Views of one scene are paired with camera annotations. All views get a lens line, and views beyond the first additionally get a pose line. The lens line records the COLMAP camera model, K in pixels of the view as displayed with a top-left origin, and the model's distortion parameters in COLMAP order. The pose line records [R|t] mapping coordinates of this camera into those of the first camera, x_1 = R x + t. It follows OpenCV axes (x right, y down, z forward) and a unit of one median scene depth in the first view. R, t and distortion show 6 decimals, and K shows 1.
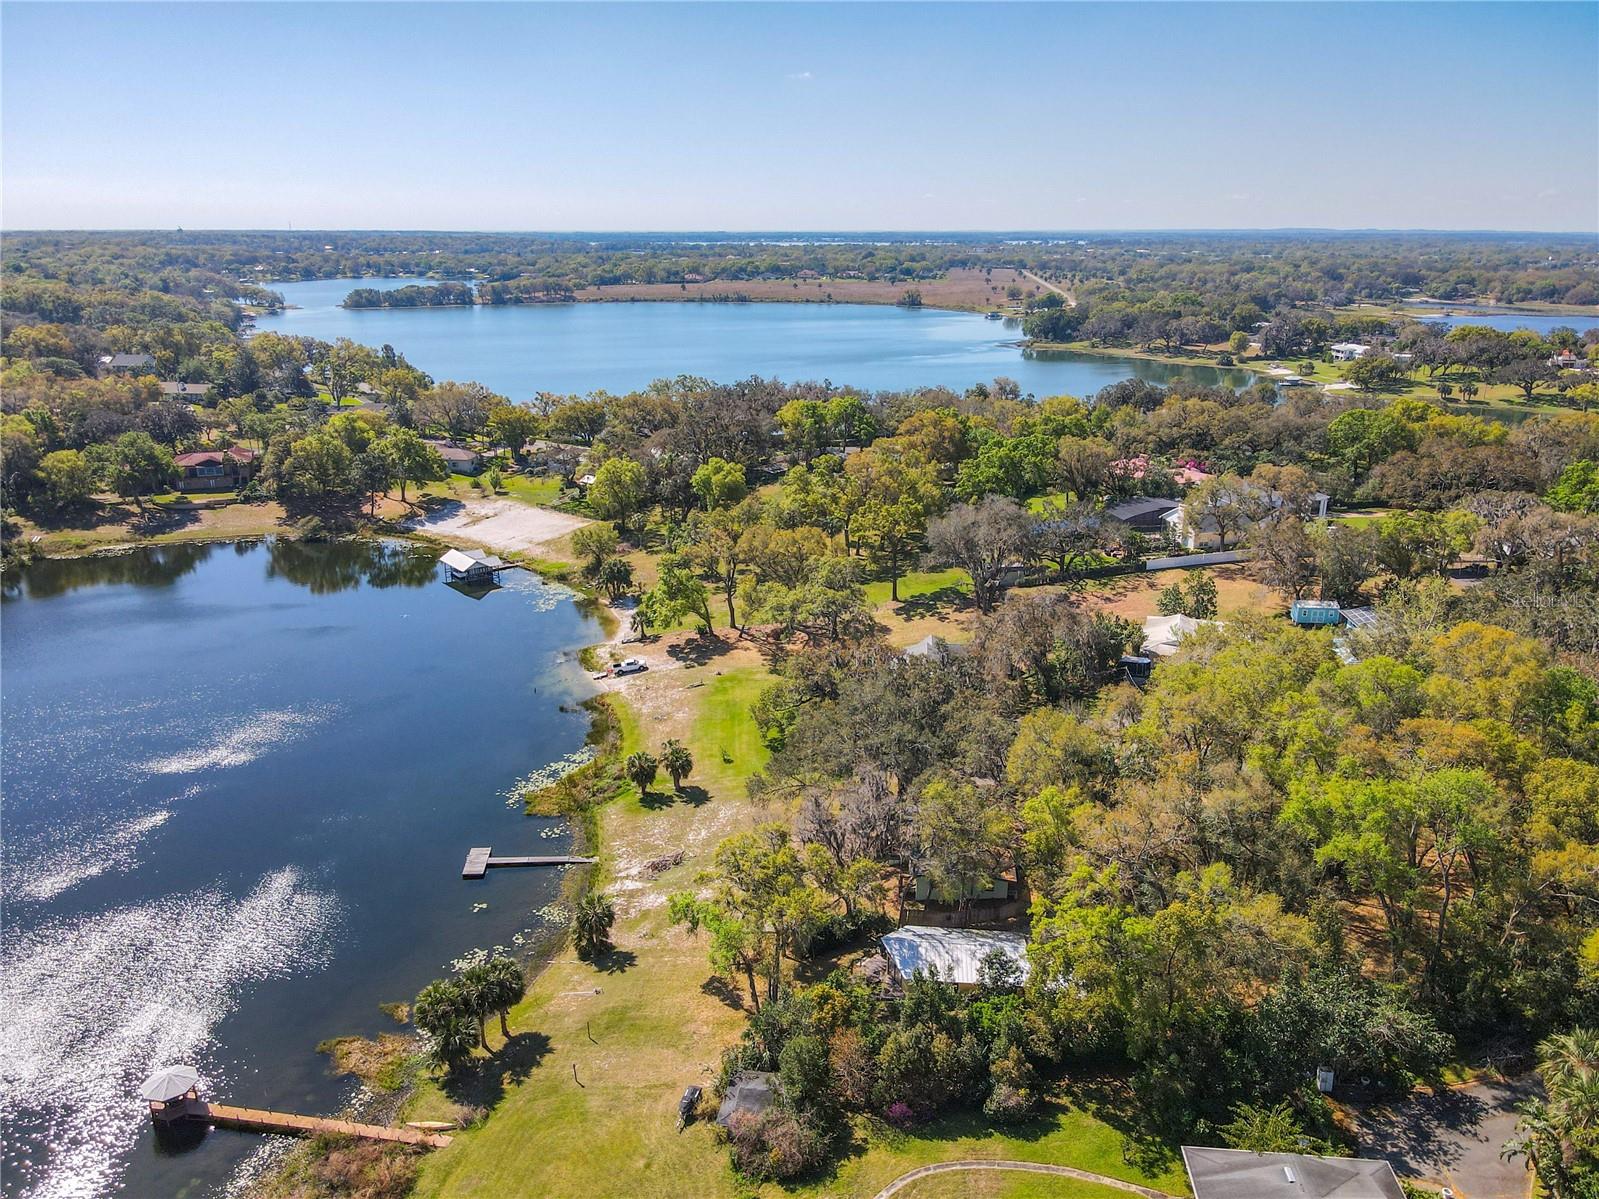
lens RADIAL K [[1233.9, 0, 799.5], [0, 1233.9, 599.5], [0, 0, 1]] dist [-0.040862, 0.139266]
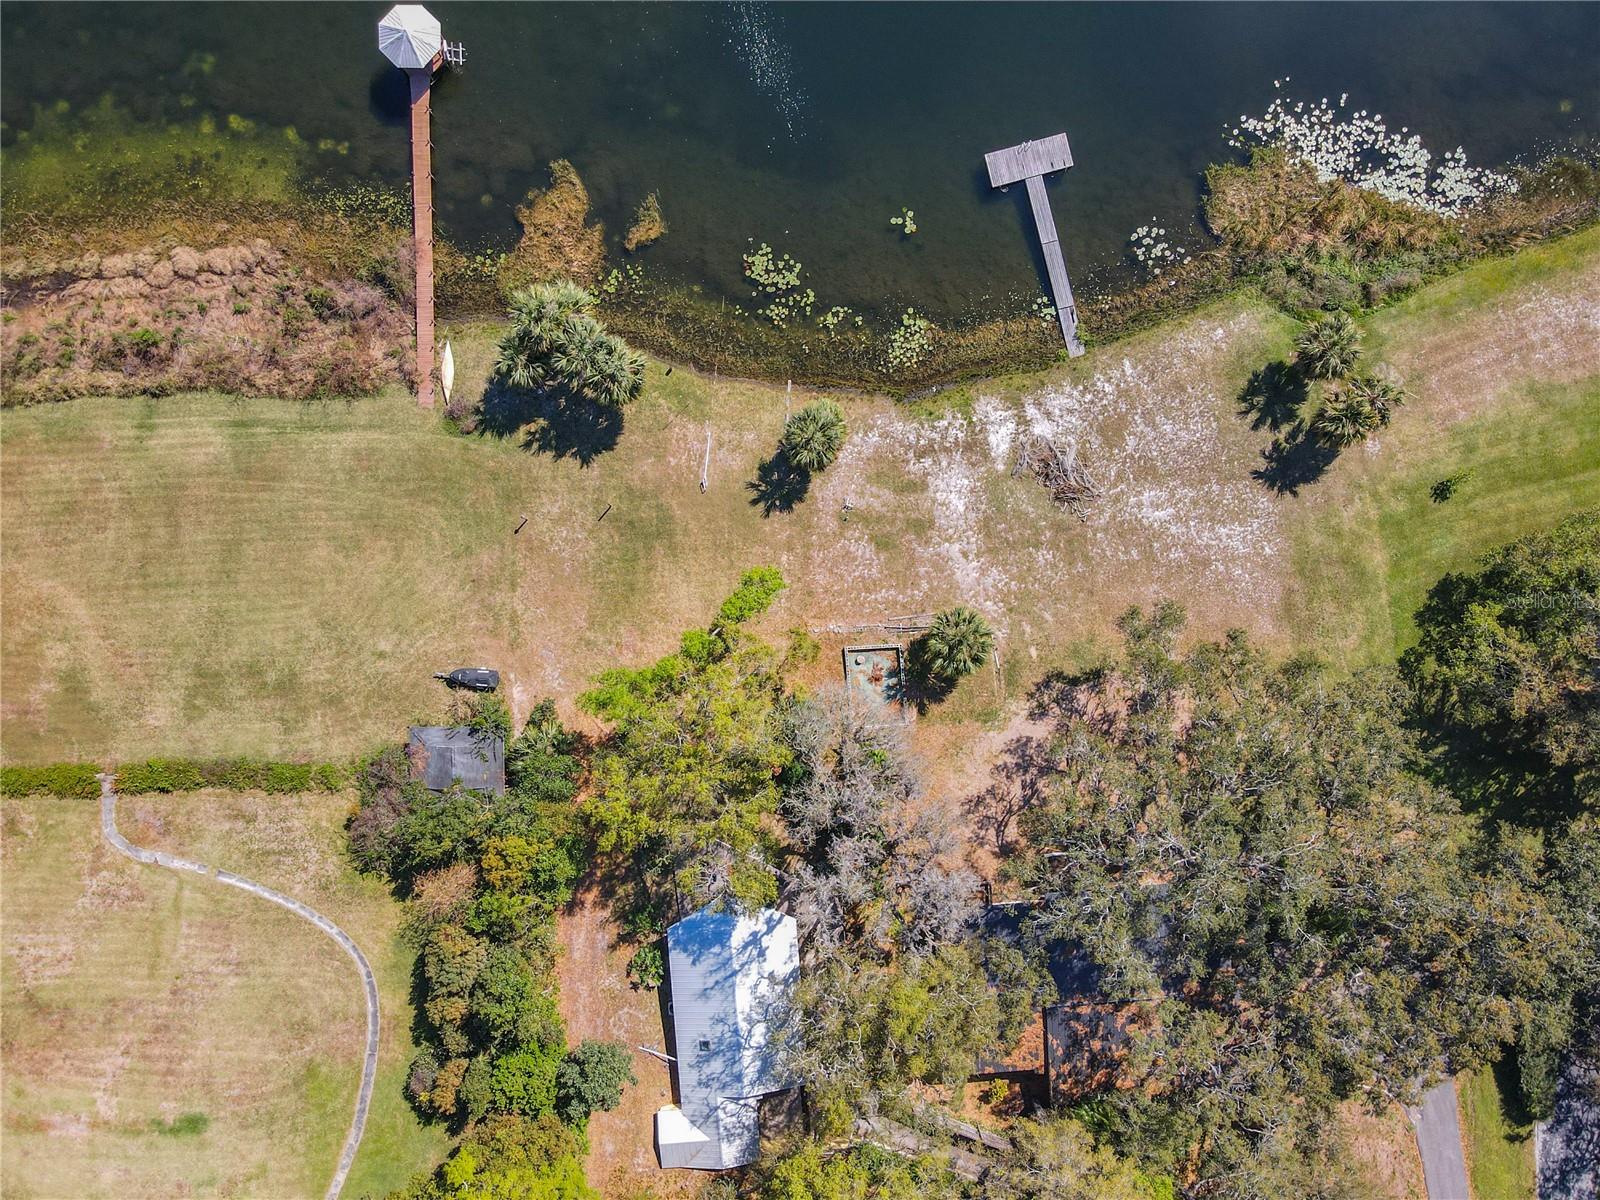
lens RADIAL K [[1234.7, 0, 800.0], [0, 1234.7, 600.0], [0, 0, 1]] dist [-0.040862, 0.139266]
pose [[0.180146, 0.983528, 0.014841, -0.100163], [-0.297547, 0.040106, 0.953865, -0.413070], [0.937557, -0.176251, 0.299870, 0.855943]]
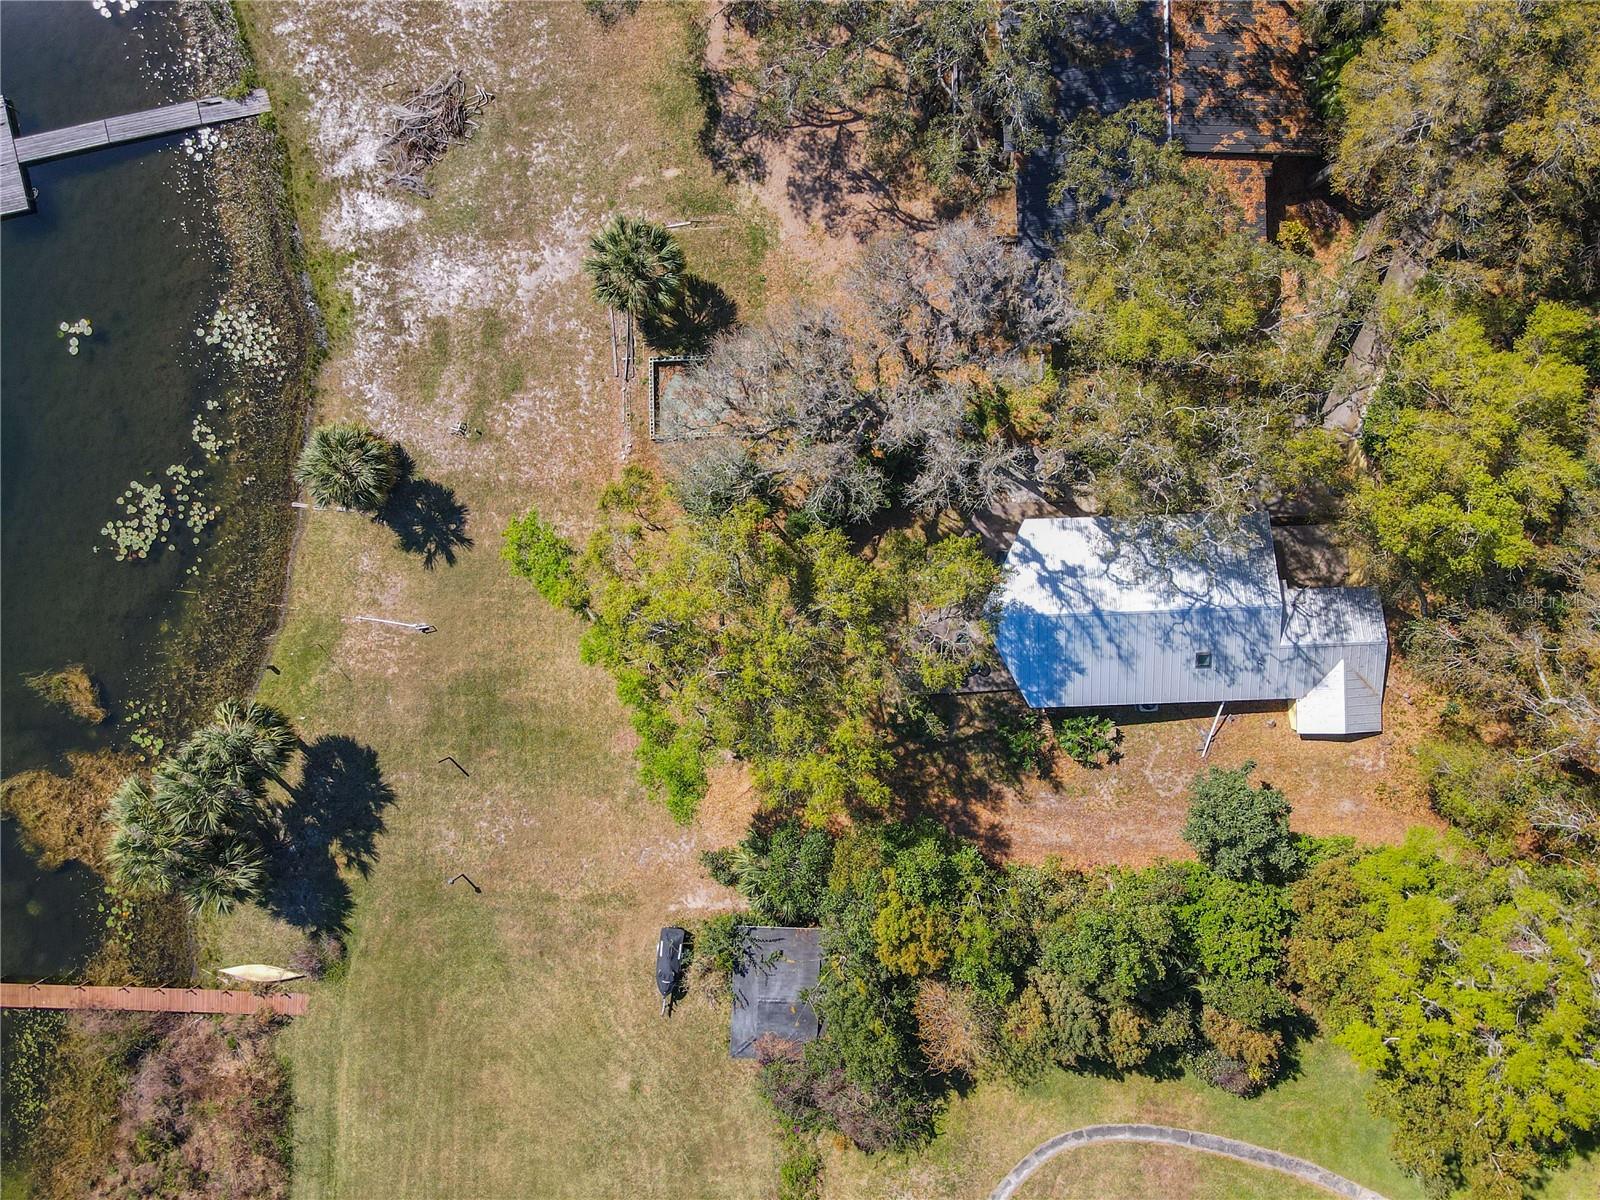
lens RADIAL K [[1209.5, 0, 793.7], [0, 1209.5, 597.4], [0, 0, 1]] dist [-0.005606, 0.040139]
pose [[0.990539, -0.136610, -0.013044, 0.002828], [0.050605, 0.275259, 0.960037, -0.182253], [-0.127560, -0.951615, 0.279568, 0.883048]]
